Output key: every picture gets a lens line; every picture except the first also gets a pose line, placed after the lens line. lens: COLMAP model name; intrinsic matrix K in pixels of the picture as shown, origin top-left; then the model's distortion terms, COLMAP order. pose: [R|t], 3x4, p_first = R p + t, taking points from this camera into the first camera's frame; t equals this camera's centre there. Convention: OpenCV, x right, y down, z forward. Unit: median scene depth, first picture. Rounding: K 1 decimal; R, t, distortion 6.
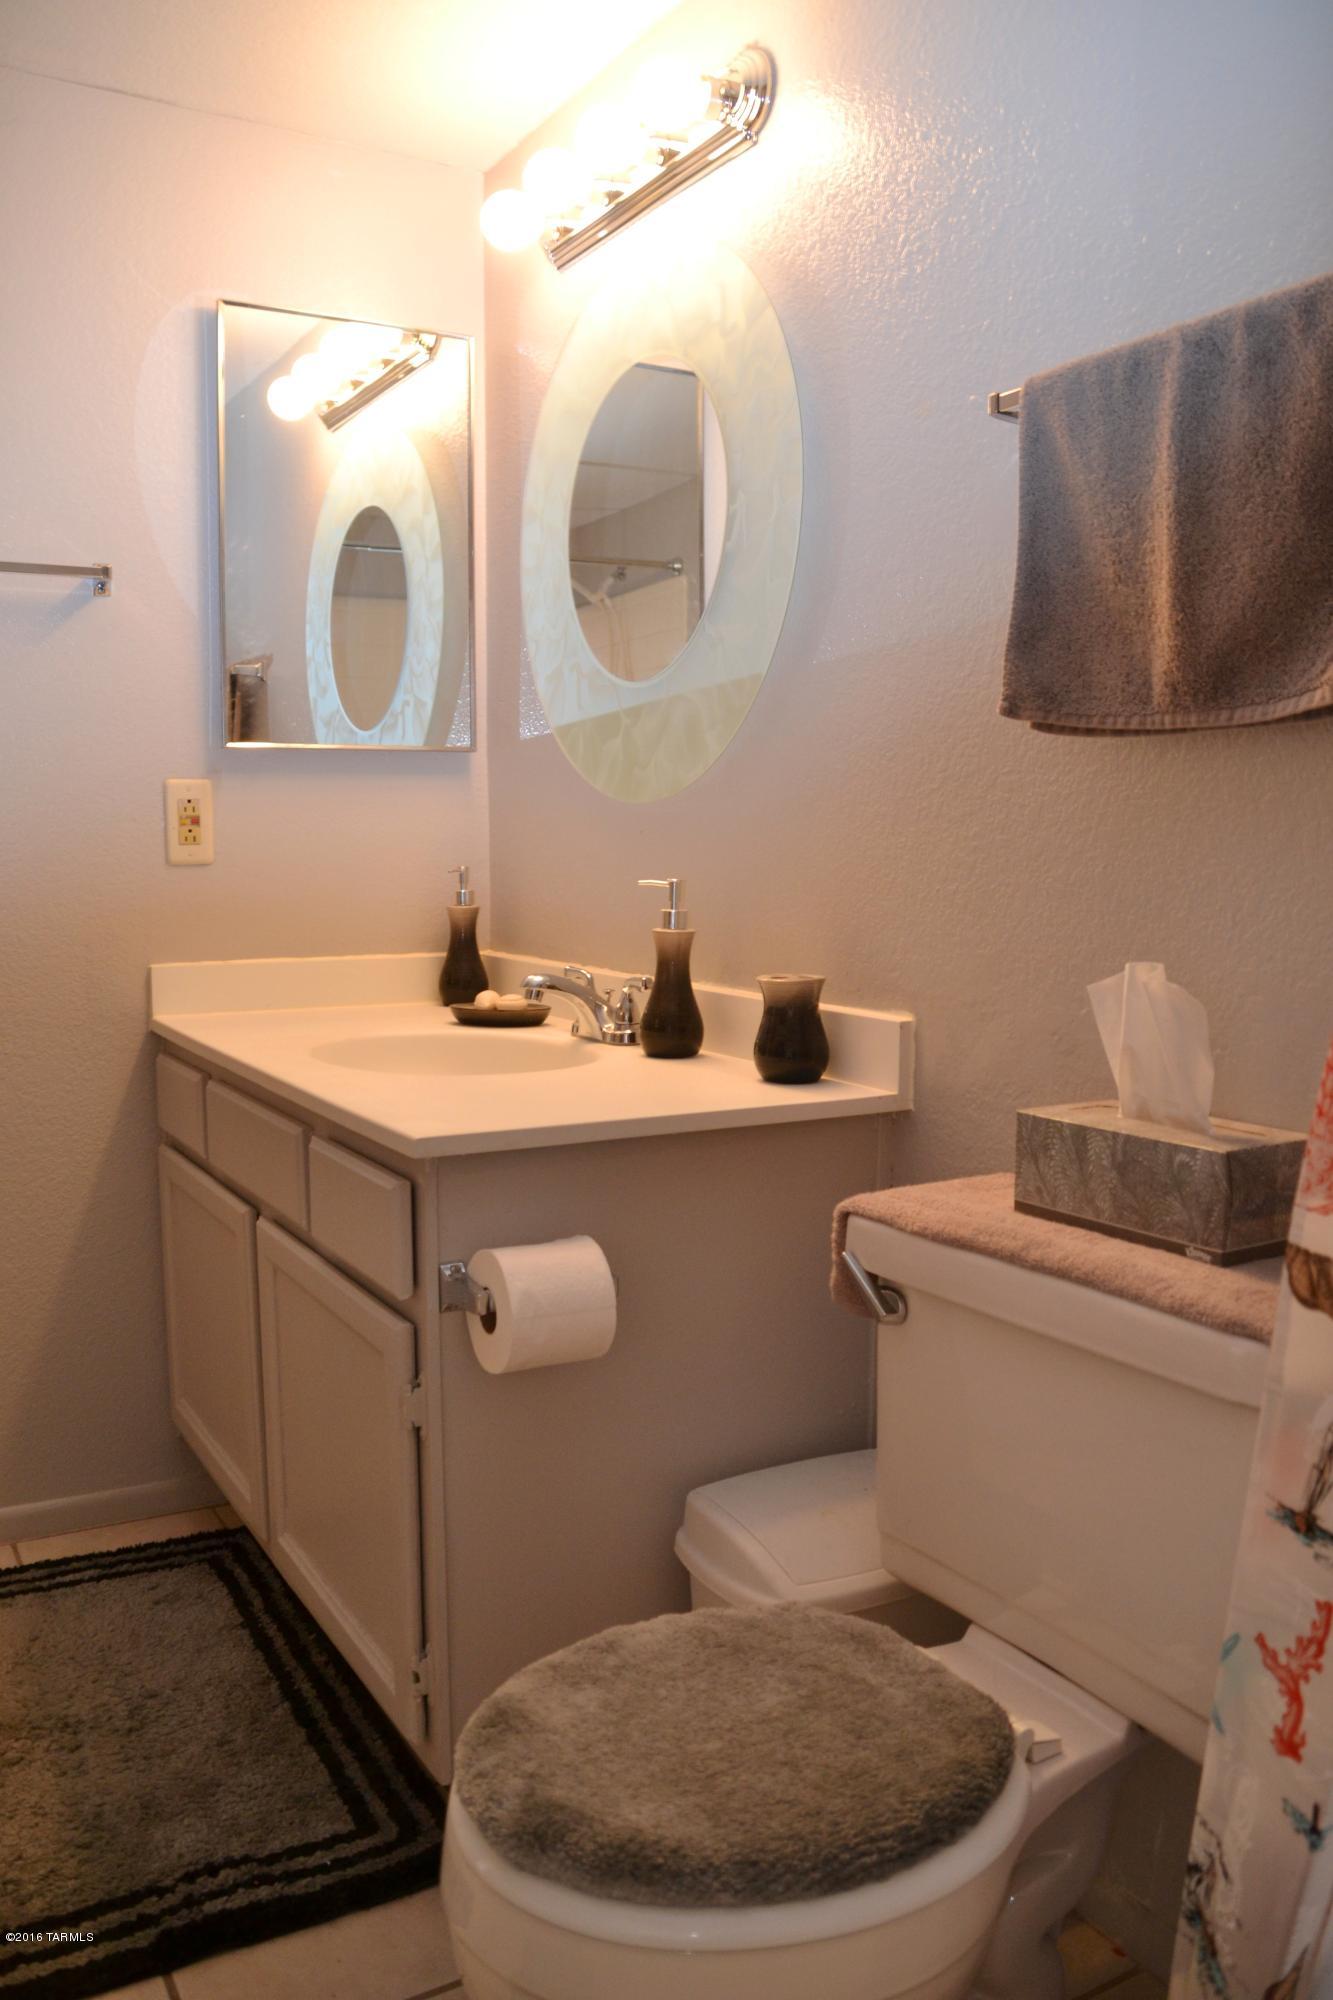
lens RADIAL K [[1620.0, 0, 673.4], [0, 1620.0, 1003.1], [0, 0, 1]] dist [-0.164724, 0.119388]
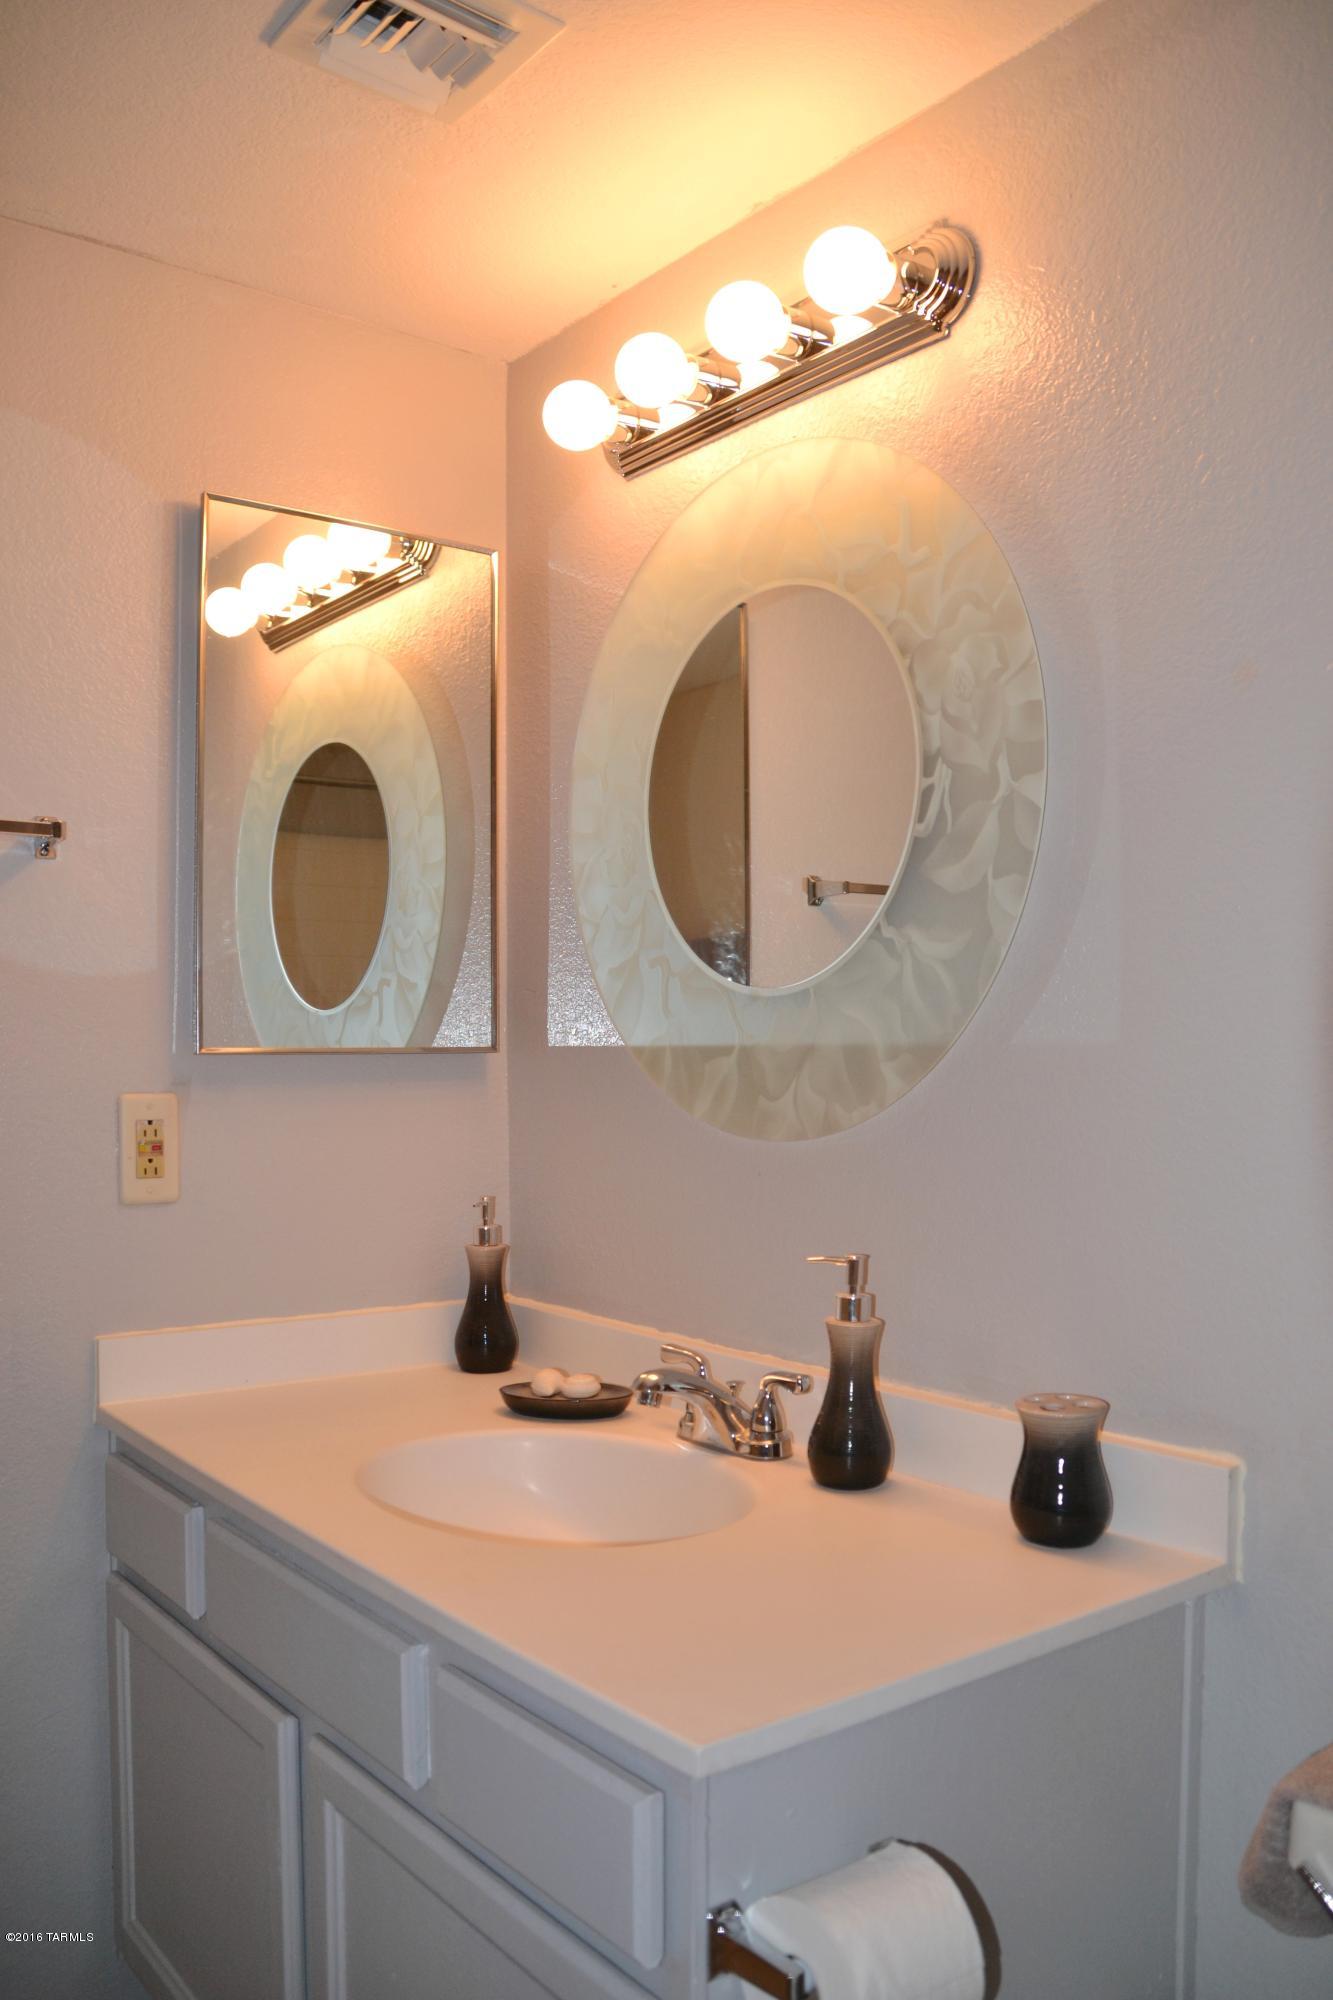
lens RADIAL K [[1620.0, 0, 659.3], [0, 1620.0, 996.4], [0, 0, 1]] dist [-0.164724, 0.119388]
pose [[0.992039, 0.001858, 0.125920, -0.159580], [0.014556, 0.991498, -0.129304, -0.085721], [-0.125090, 0.130107, 0.983577, 0.204759]]
